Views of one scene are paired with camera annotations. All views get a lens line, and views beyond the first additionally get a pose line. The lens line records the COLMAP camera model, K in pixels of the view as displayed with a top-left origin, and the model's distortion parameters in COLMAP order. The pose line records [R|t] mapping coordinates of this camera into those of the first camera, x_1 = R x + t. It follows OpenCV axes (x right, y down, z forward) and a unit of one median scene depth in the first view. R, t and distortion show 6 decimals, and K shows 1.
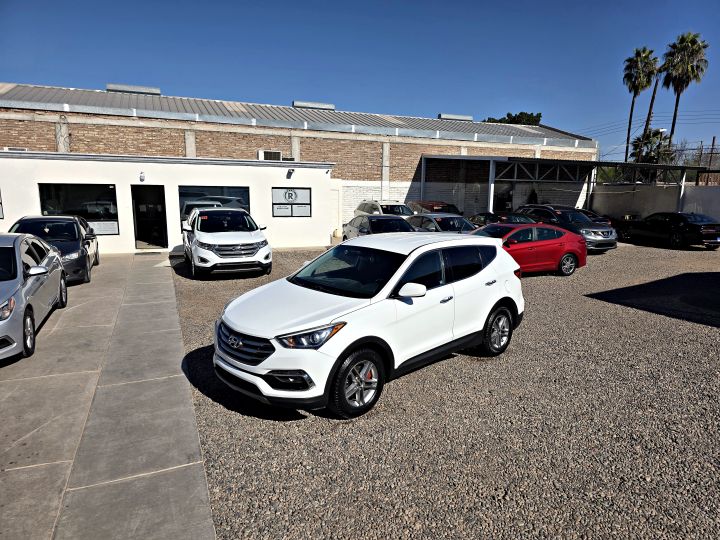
lens RADIAL K [[477.8, 0, 367.2], [0, 477.8, 271.0], [0, 0, 1]] dist [0.043018, -0.037666]
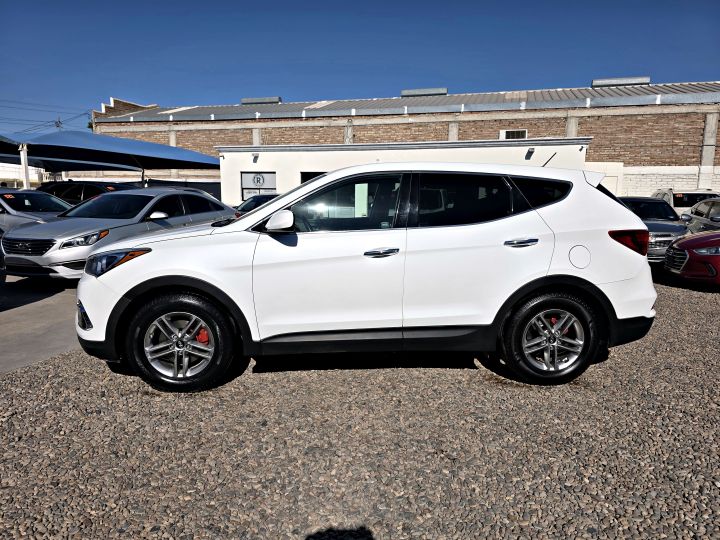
lens RADIAL K [[477.8, 0, 367.2], [0, 477.8, 271.0], [0, 0, 1]] dist [0.043018, -0.037666]
pose [[0.774557, 0.087388, -0.626438, 0.130923], [-0.103817, 0.994542, 0.010375, 0.019697], [0.623926, 0.056999, 0.779402, 0.130441]]
